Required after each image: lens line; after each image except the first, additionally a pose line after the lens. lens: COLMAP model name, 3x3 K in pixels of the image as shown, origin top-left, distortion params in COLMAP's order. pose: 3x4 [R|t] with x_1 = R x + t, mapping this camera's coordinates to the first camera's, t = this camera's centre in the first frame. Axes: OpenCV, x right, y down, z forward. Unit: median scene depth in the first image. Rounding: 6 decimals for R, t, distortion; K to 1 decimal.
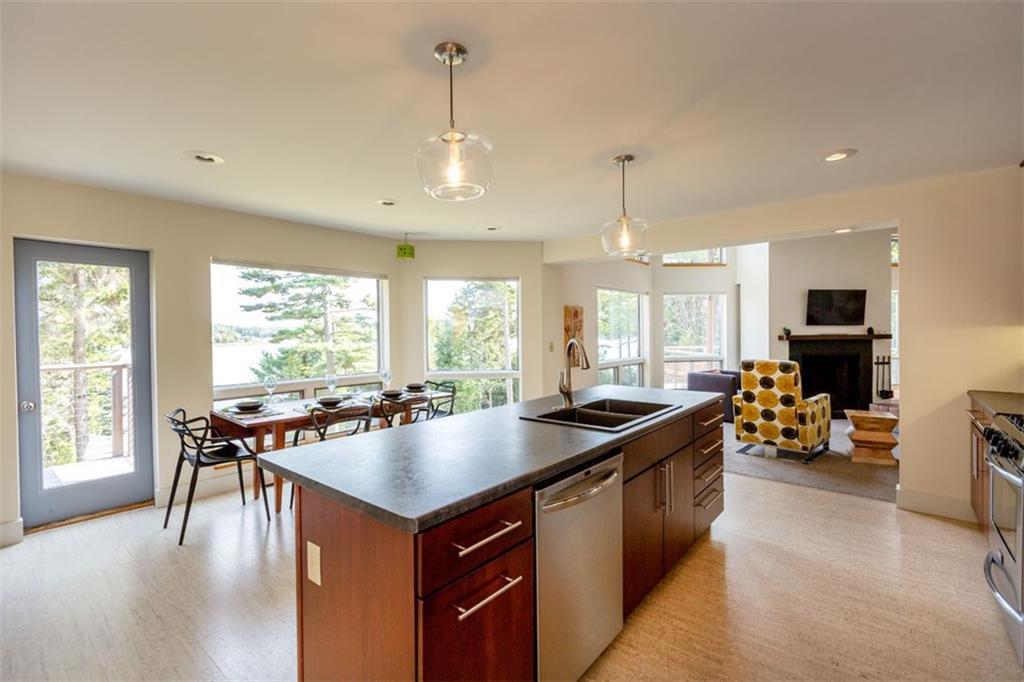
lens RADIAL K [[452.1, 0, 509.0], [0, 452.1, 336.2], [0, 0, 1]] dist [0.000151, -0.000295]
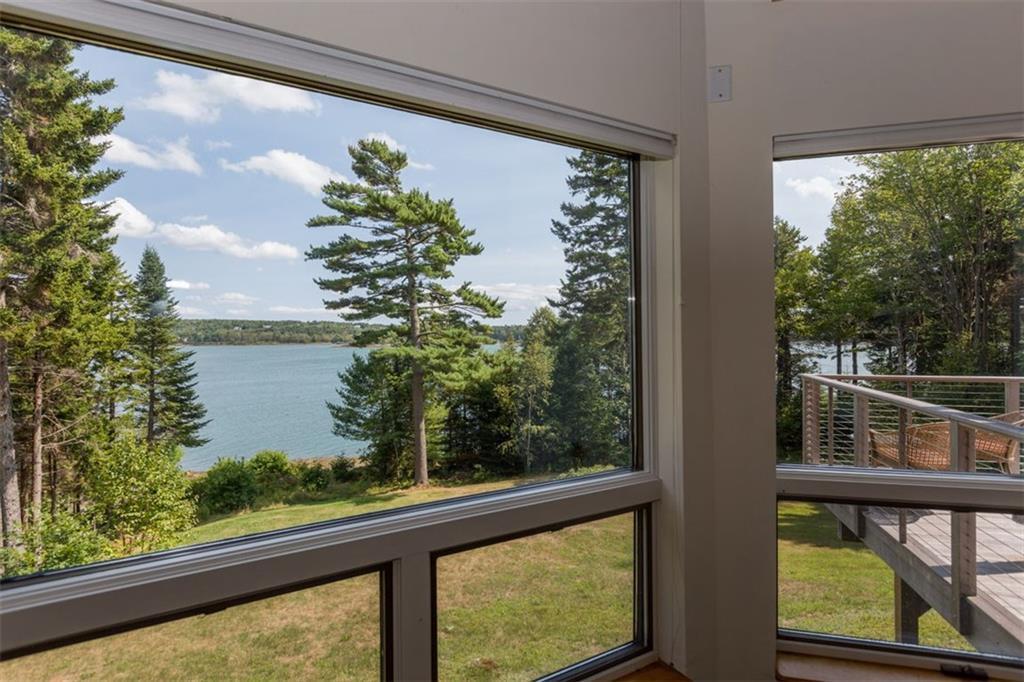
lens RADIAL K [[543.3, 0, 510.8], [0, 543.3, 337.0], [0, 0, 1]] dist [-0.001307, -0.000394]
pose [[0.948365, 0.006311, -0.317120, 0.566018], [-0.006615, 0.999978, 0.000118, -0.030271], [0.317114, 0.001986, 0.948385, 1.314518]]
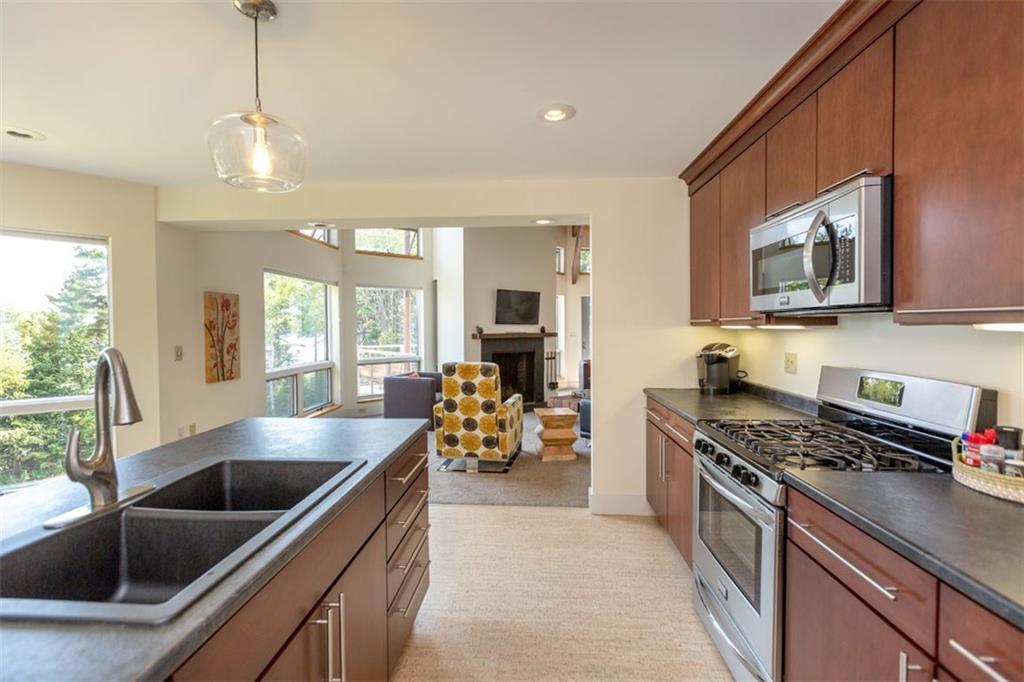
lens RADIAL K [[452.1, 0, 510.9], [0, 452.1, 336.4], [0, 0, 1]] dist [0.000151, -0.000295]
pose [[0.798667, -0.006817, 0.601735, 0.098380], [0.003178, 0.999970, 0.007110, -0.004501], [-0.601765, -0.003767, 0.798664, 0.228940]]
